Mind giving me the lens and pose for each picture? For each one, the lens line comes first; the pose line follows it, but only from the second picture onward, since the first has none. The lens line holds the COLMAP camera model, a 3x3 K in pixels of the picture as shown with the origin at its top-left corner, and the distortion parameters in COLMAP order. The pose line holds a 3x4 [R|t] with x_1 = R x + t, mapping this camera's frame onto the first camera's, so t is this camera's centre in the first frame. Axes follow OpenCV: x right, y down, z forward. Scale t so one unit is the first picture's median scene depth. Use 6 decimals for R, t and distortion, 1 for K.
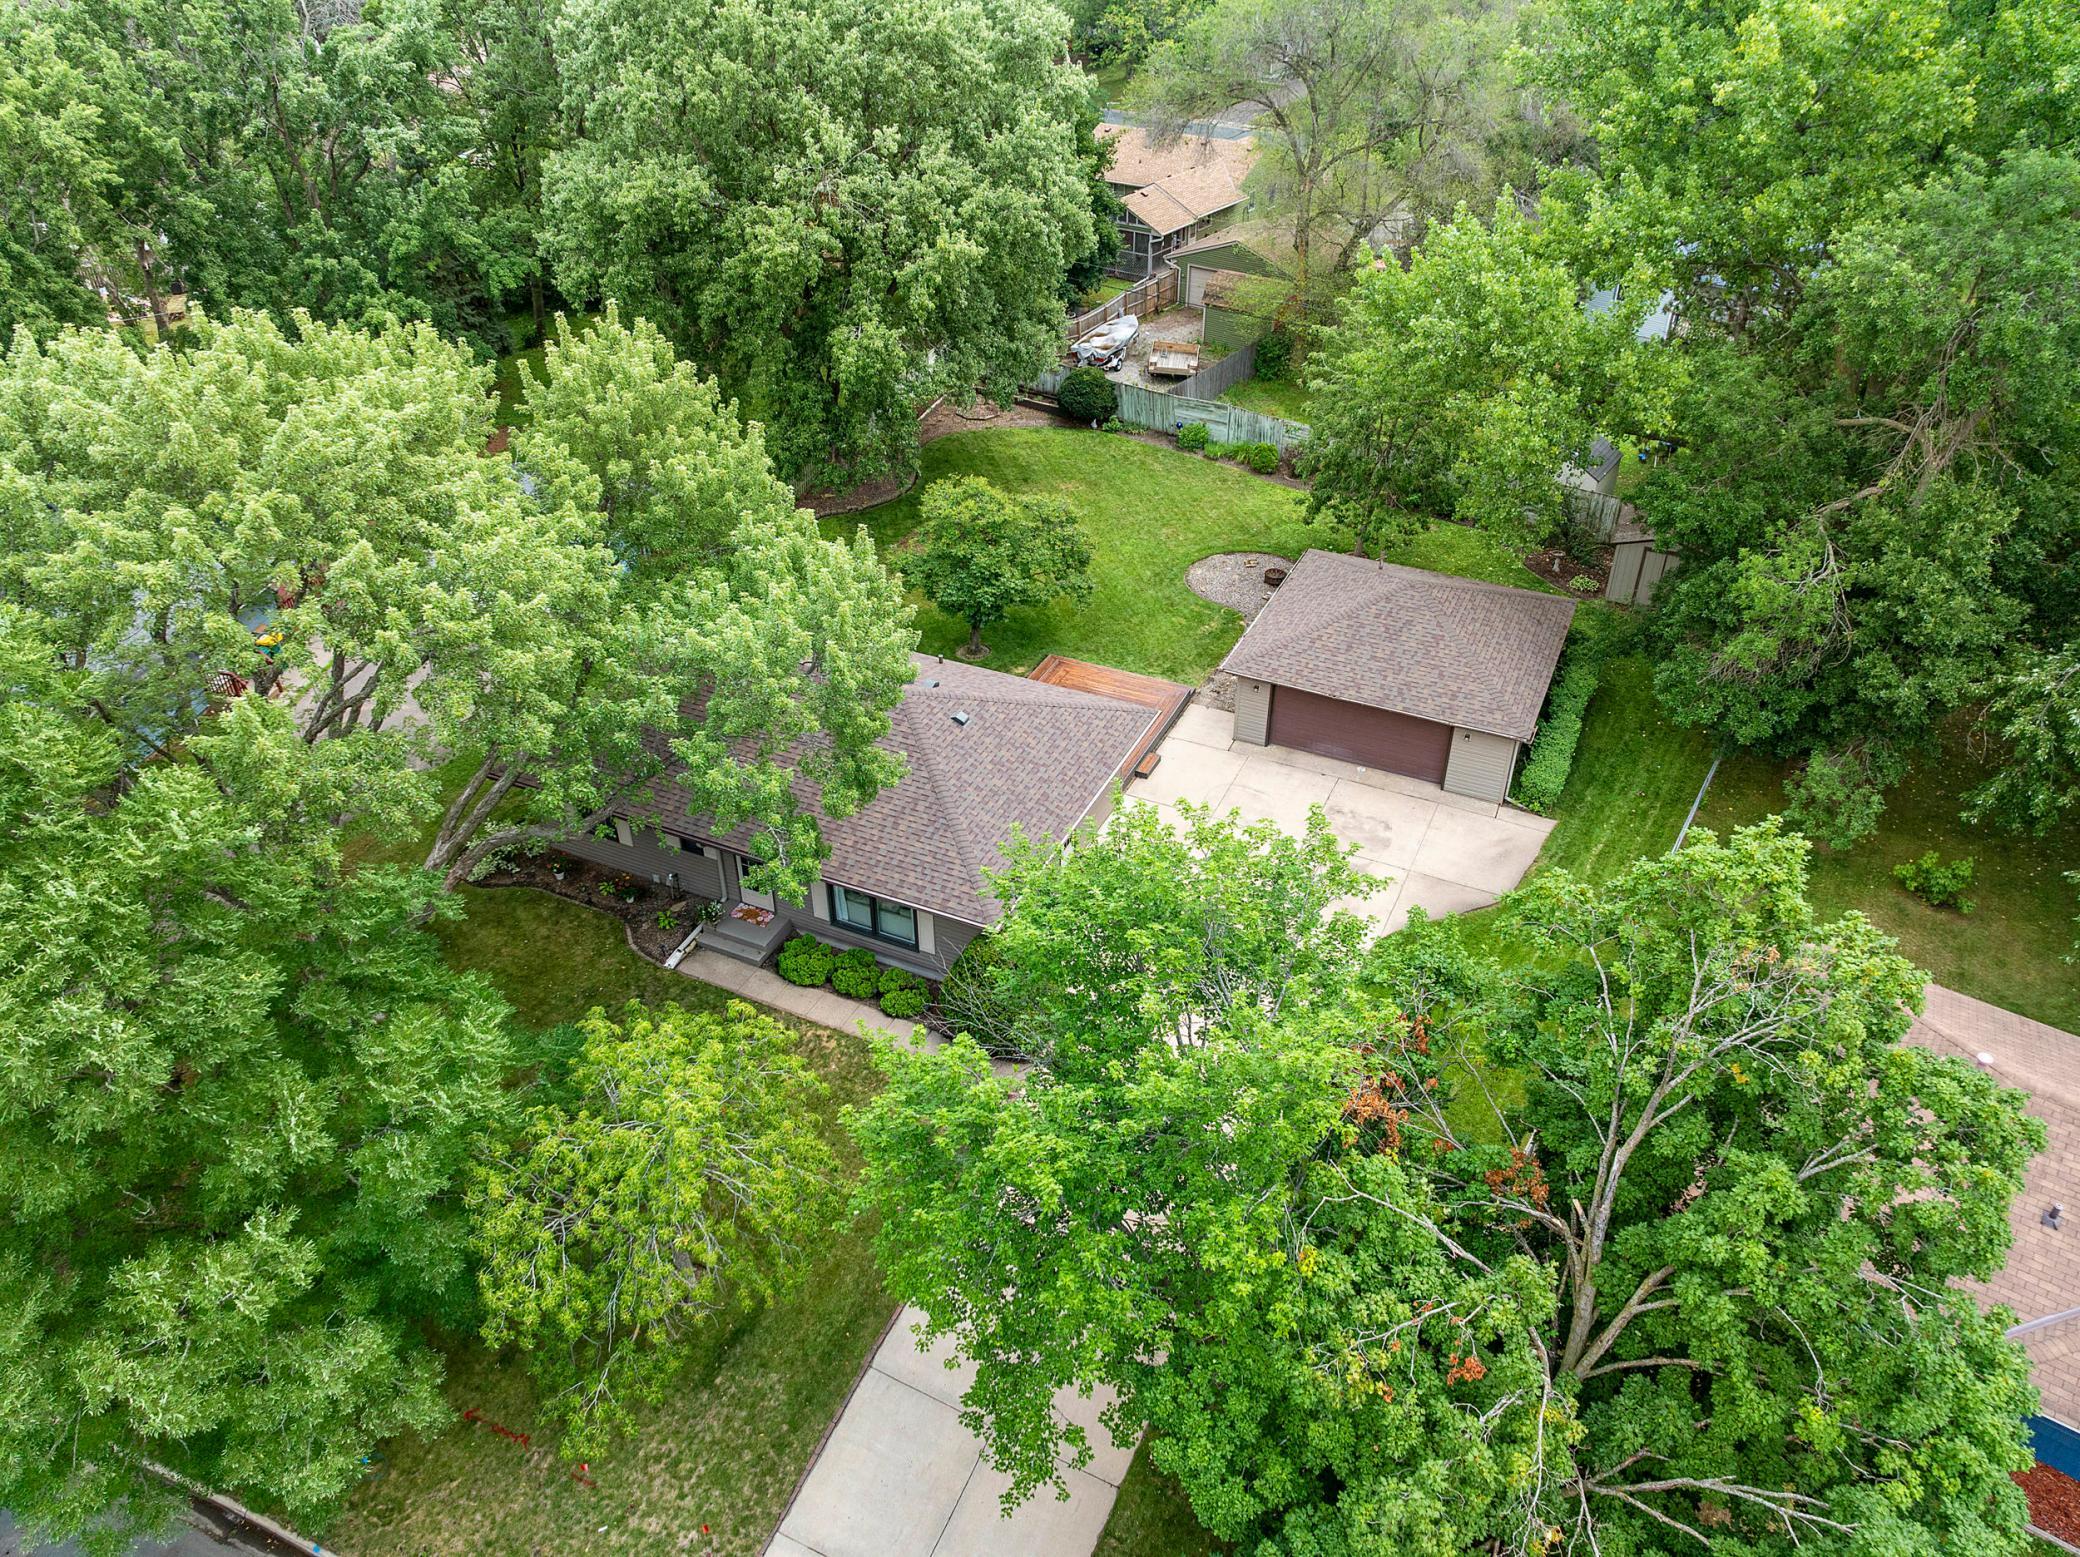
lens RADIAL K [[1421.8, 0, 1040.0], [0, 1421.8, 778.5], [0, 0, 1]] dist [-0.027838, 0.000440]
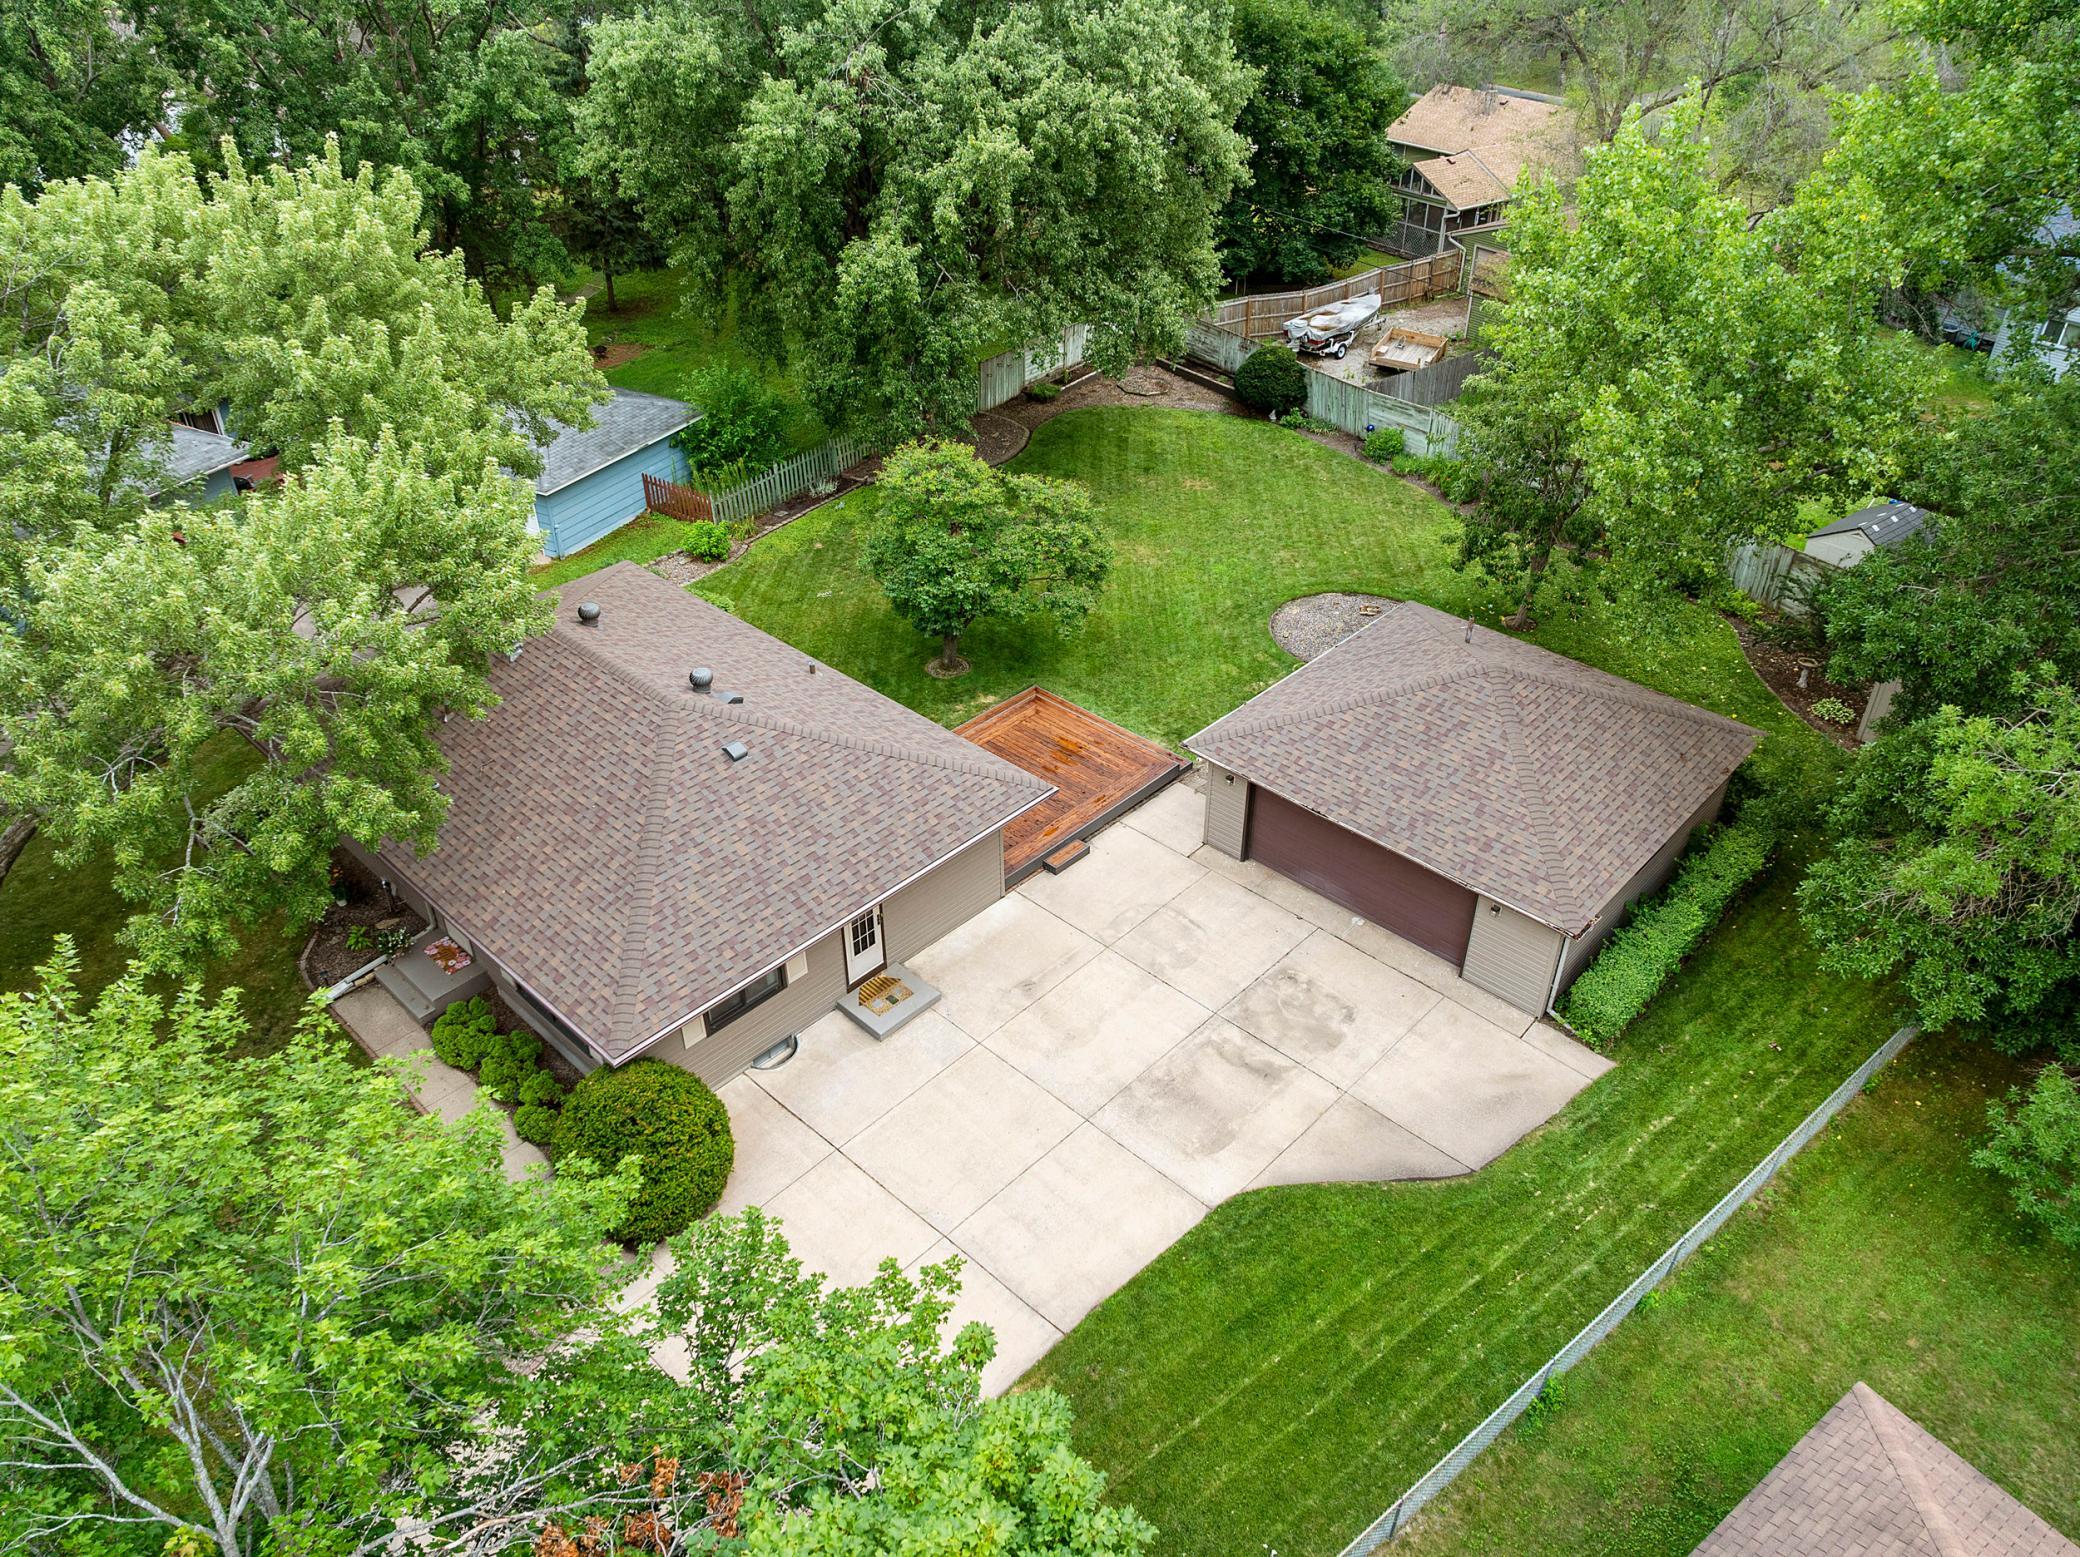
lens RADIAL K [[1421.8, 0, 1040.0], [0, 1421.8, 778.5], [0, 0, 1]] dist [-0.027838, 0.000440]
pose [[0.951568, 0.181437, -0.248190, 0.209047], [-0.180683, 0.983197, 0.026013, -0.057330], [0.248739, 0.020091, 0.968362, 0.250213]]
